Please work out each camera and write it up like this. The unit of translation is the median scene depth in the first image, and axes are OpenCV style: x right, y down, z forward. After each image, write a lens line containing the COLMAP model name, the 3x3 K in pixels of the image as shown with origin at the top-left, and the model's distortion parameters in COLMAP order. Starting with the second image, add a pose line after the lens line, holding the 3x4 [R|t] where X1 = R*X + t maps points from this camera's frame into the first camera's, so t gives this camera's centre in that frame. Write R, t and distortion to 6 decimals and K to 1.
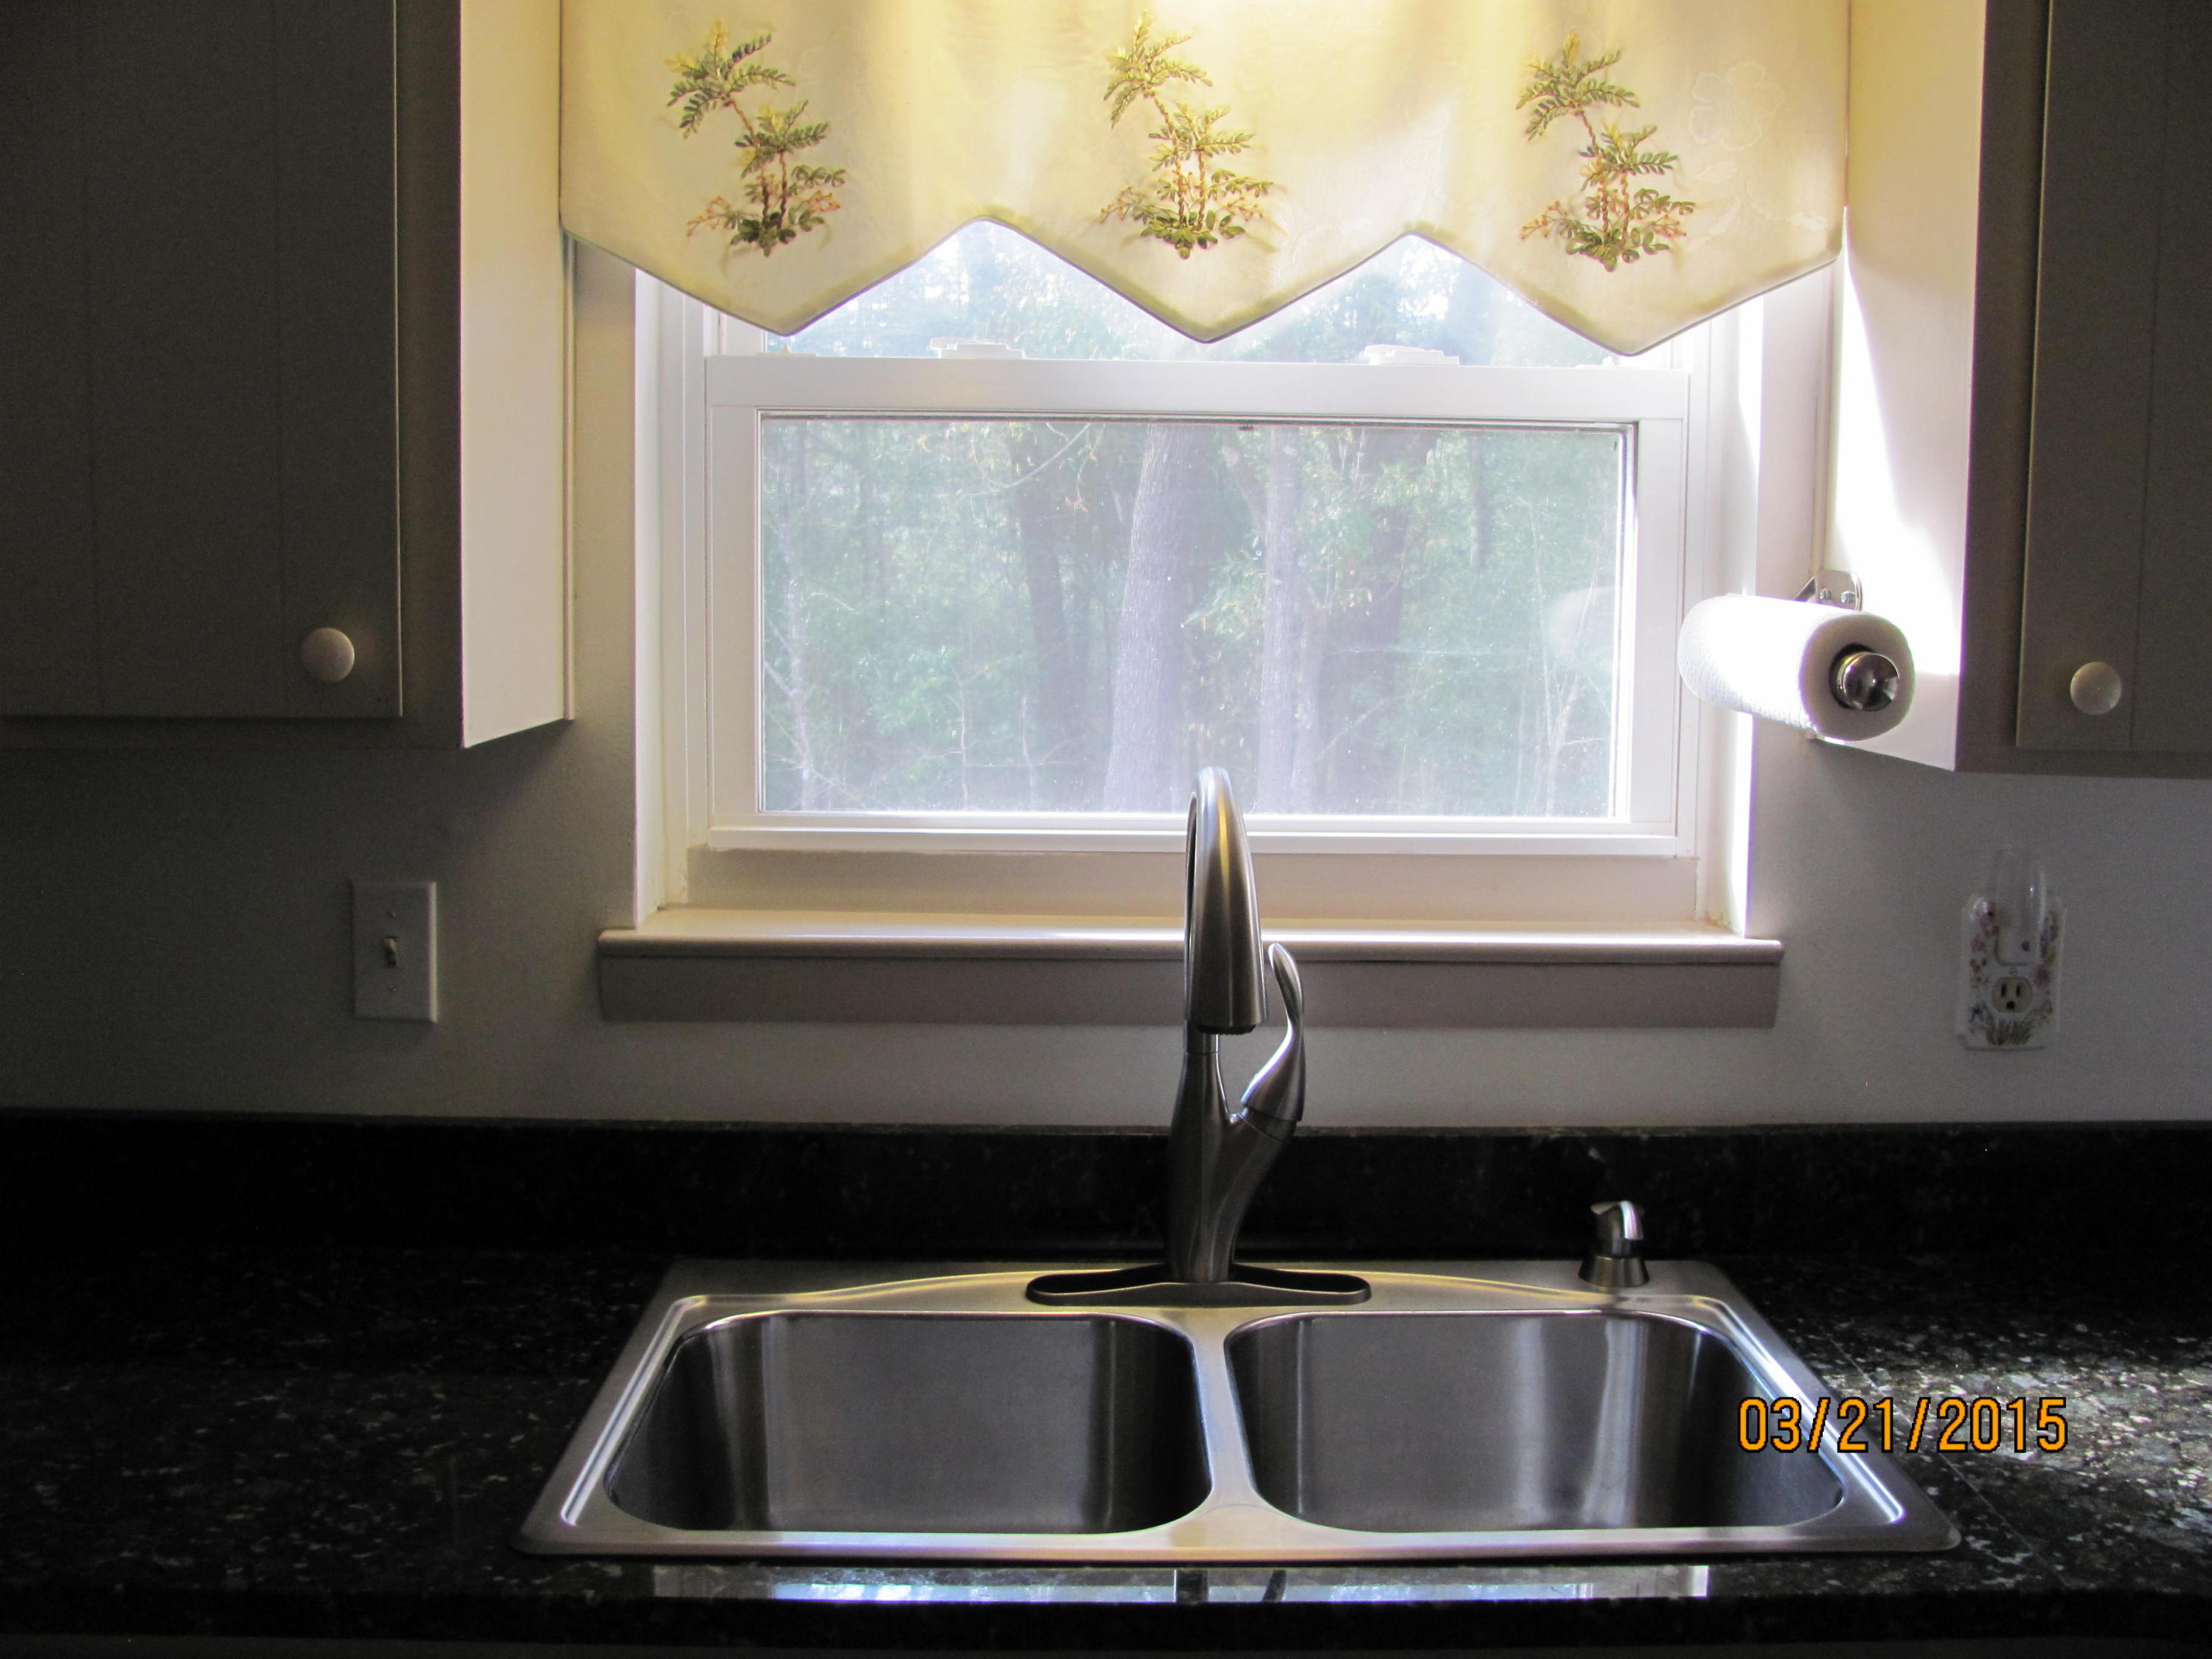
lens RADIAL K [[2338.2, 0, 1128.7], [0, 2338.2, 831.2], [0, 0, 1]] dist [-0.207952, 0.271965]
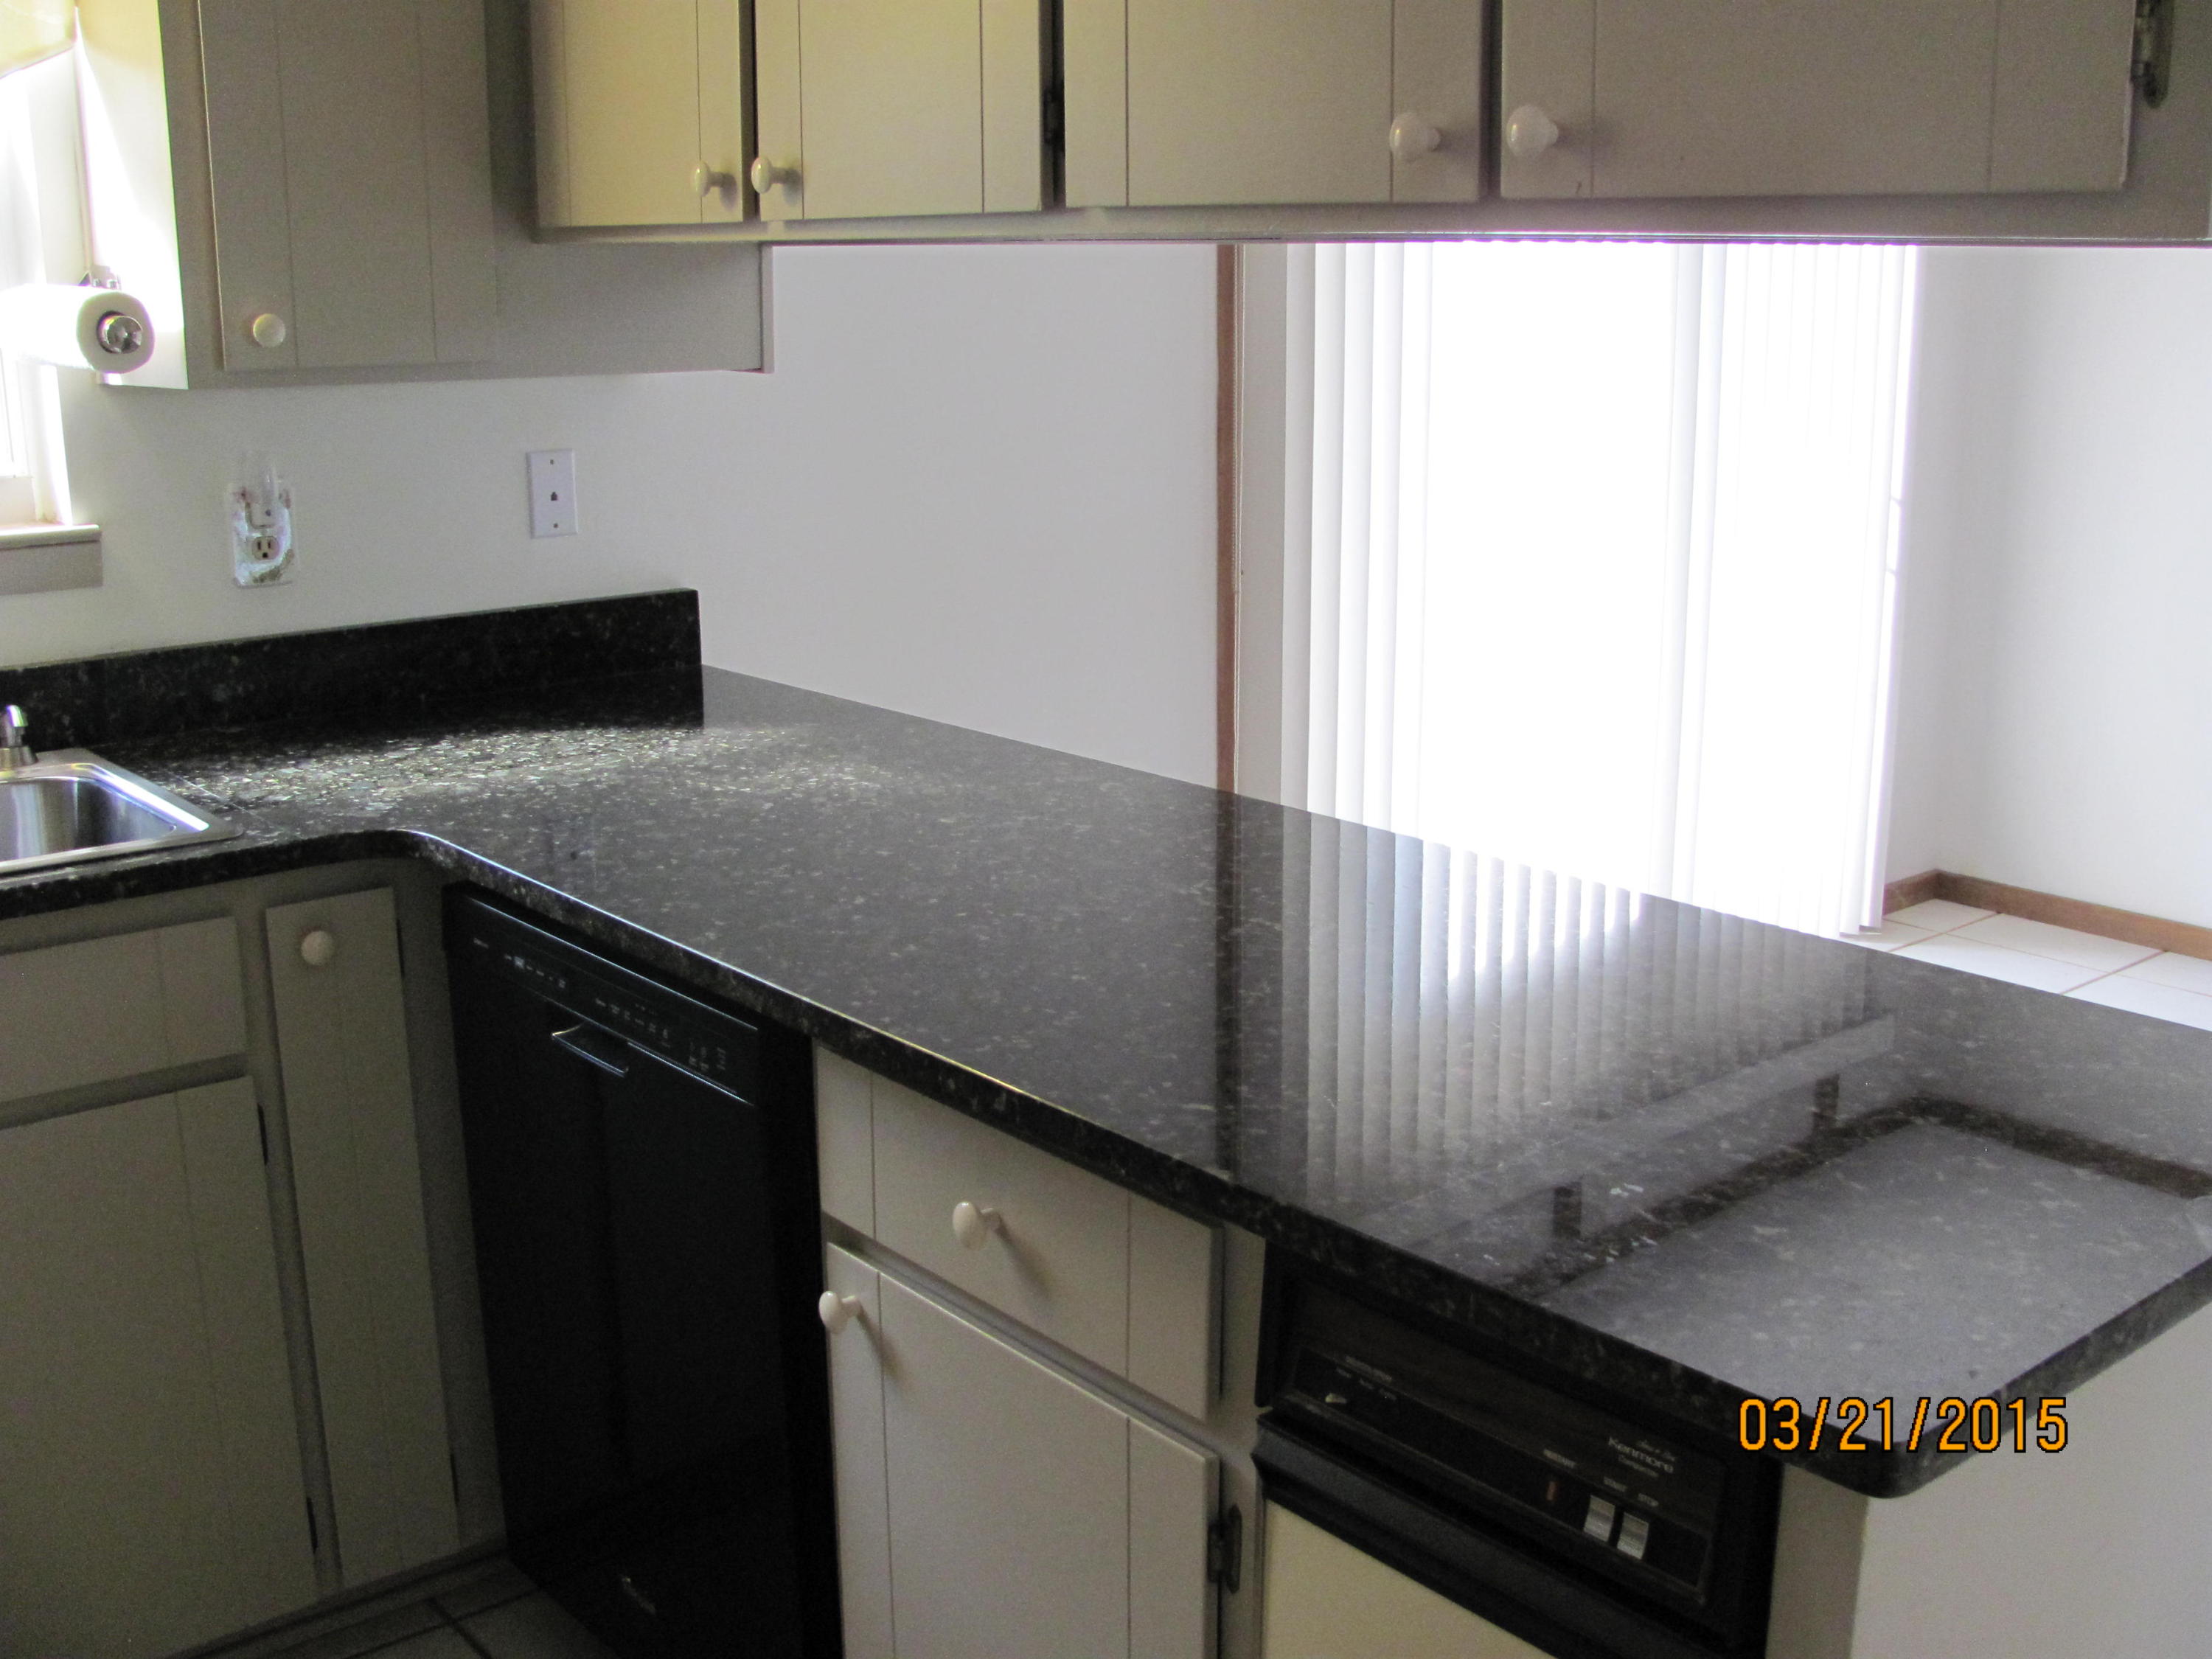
lens RADIAL K [[2338.2, 0, 1128.7], [0, 2338.2, 831.2], [0, 0, 1]] dist [-0.207952, 0.271965]
pose [[0.775752, -0.163386, 0.609519, -0.122532], [0.083708, 0.984007, 0.157233, 0.072946], [-0.625461, -0.070952, 0.777023, -0.570711]]
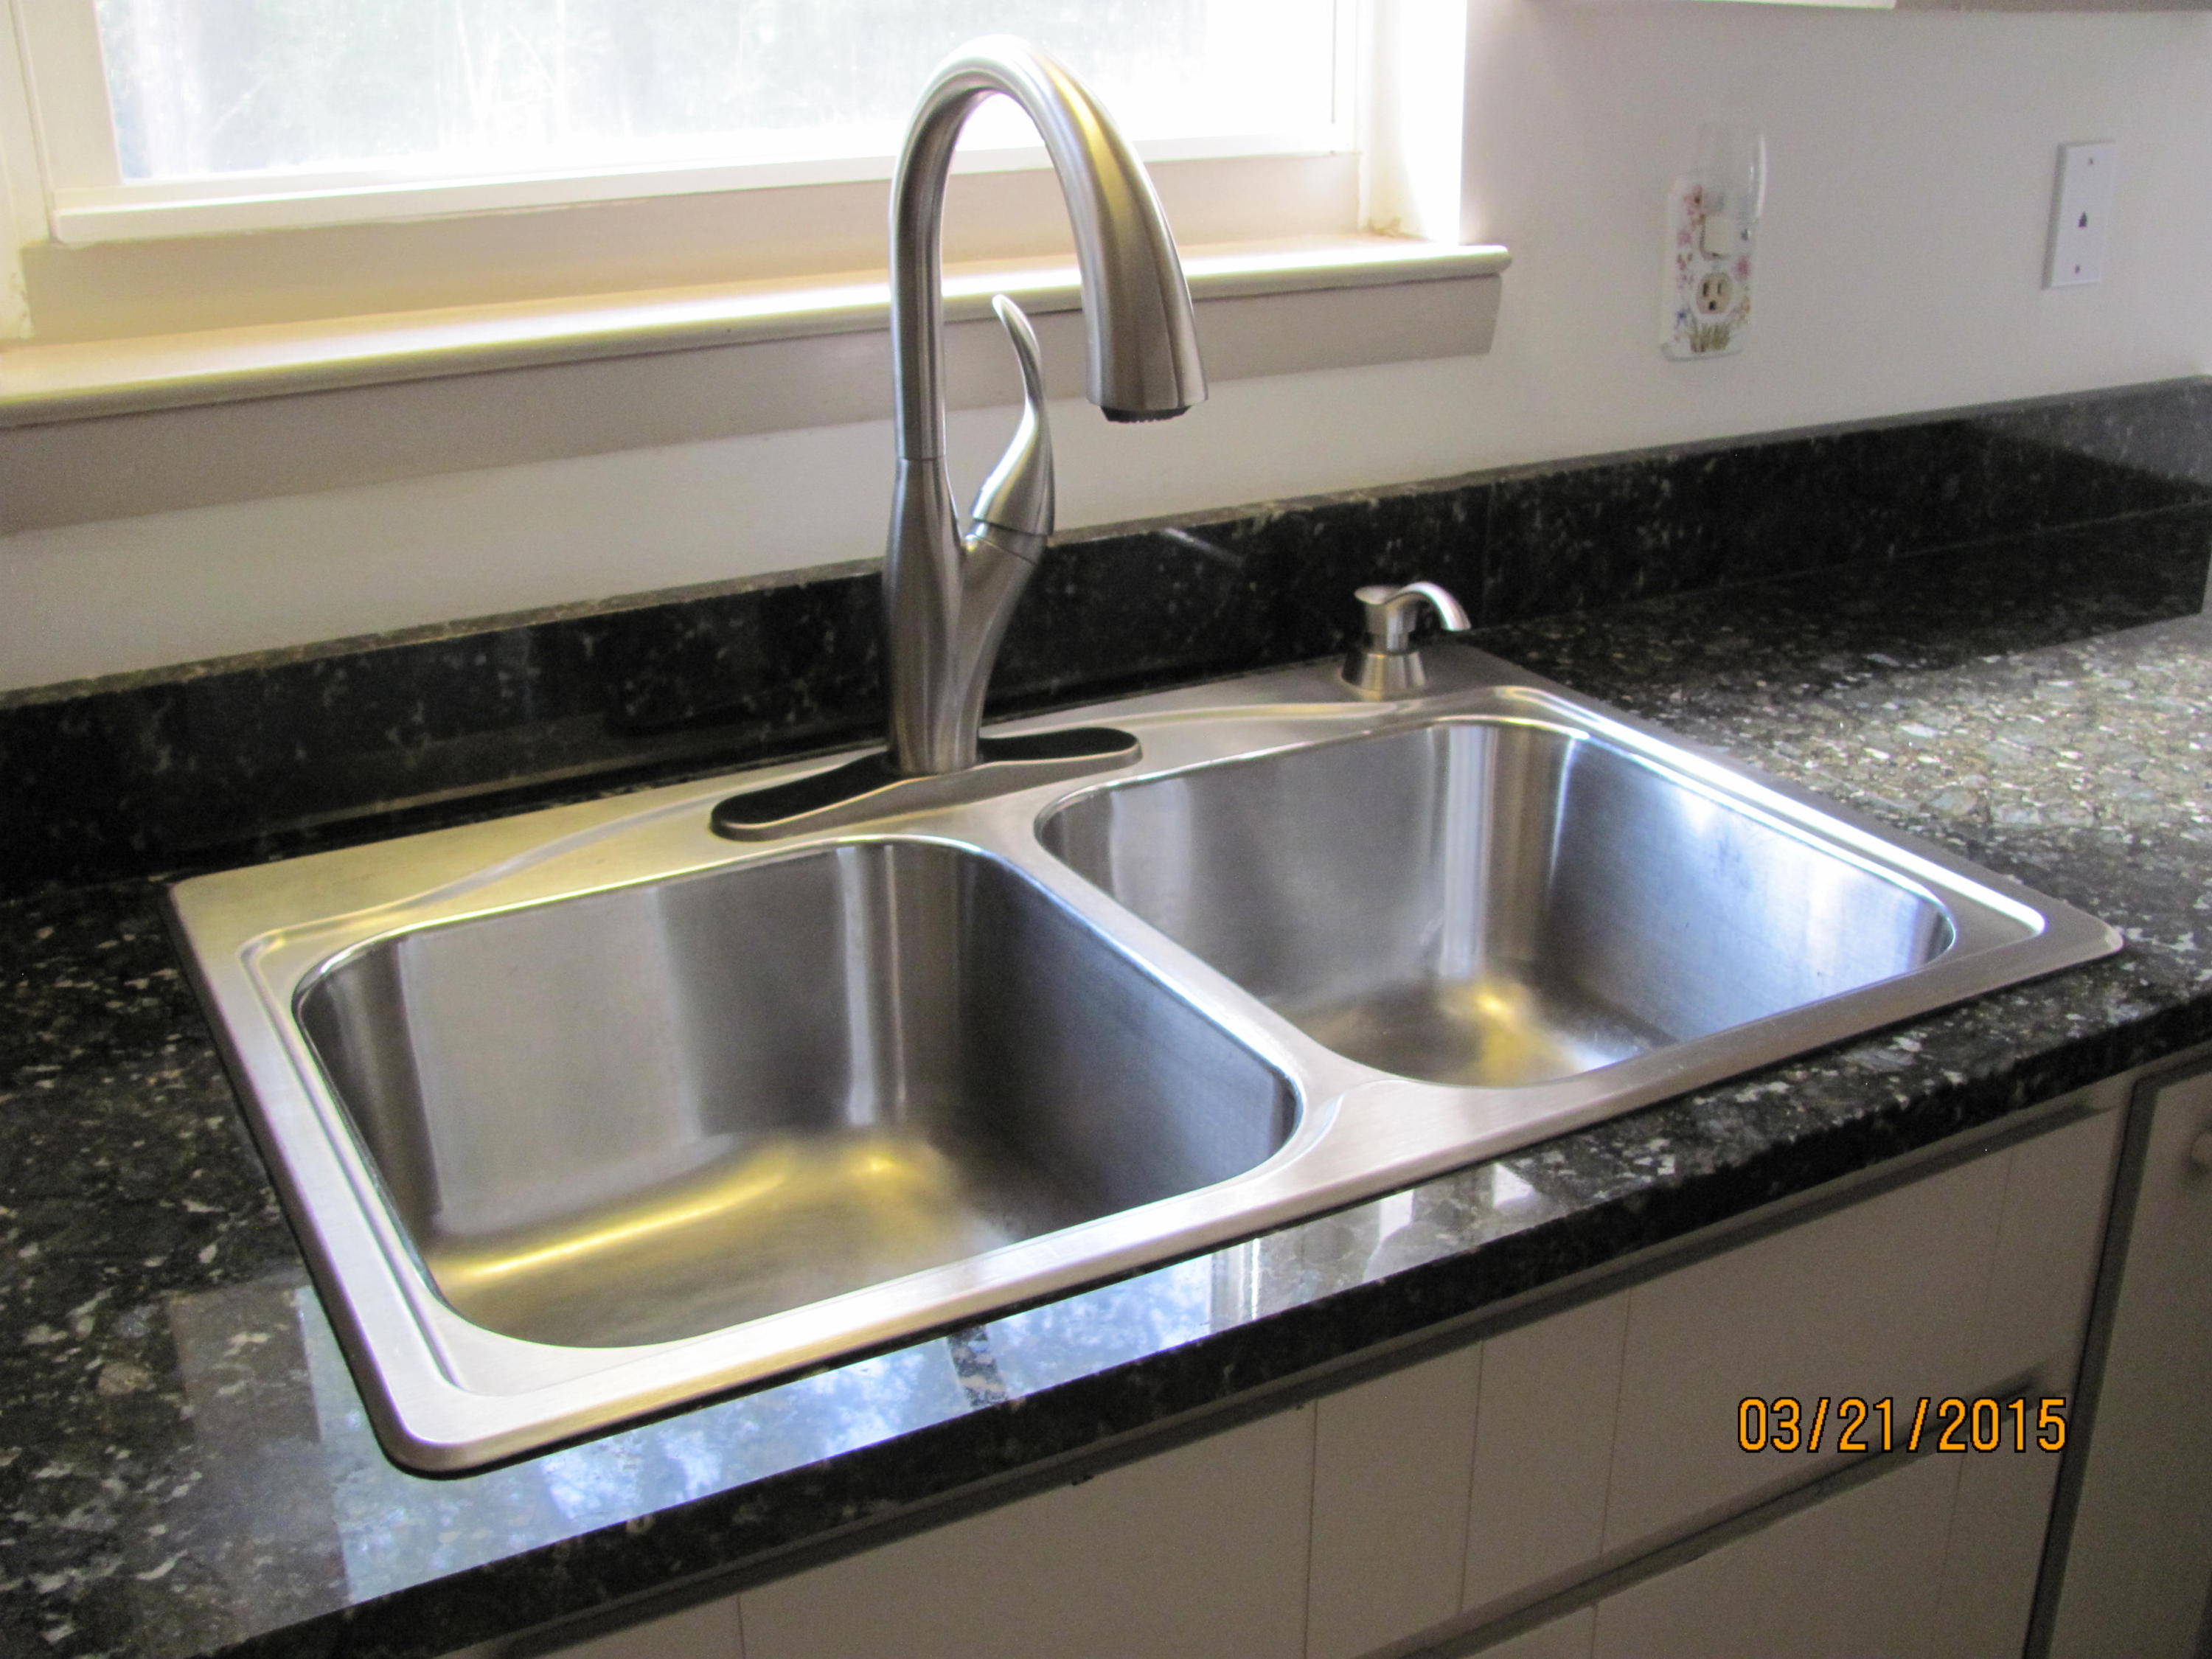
lens RADIAL K [[2338.2, 0, 1128.7], [0, 2338.2, 831.2], [0, 0, 1]] dist [-0.207952, 0.271965]
pose [[0.884326, -0.186381, 0.428053, -0.238073], [0.066966, 0.958015, 0.278788, 0.011075], [-0.462042, -0.217874, 0.859679, 0.336350]]
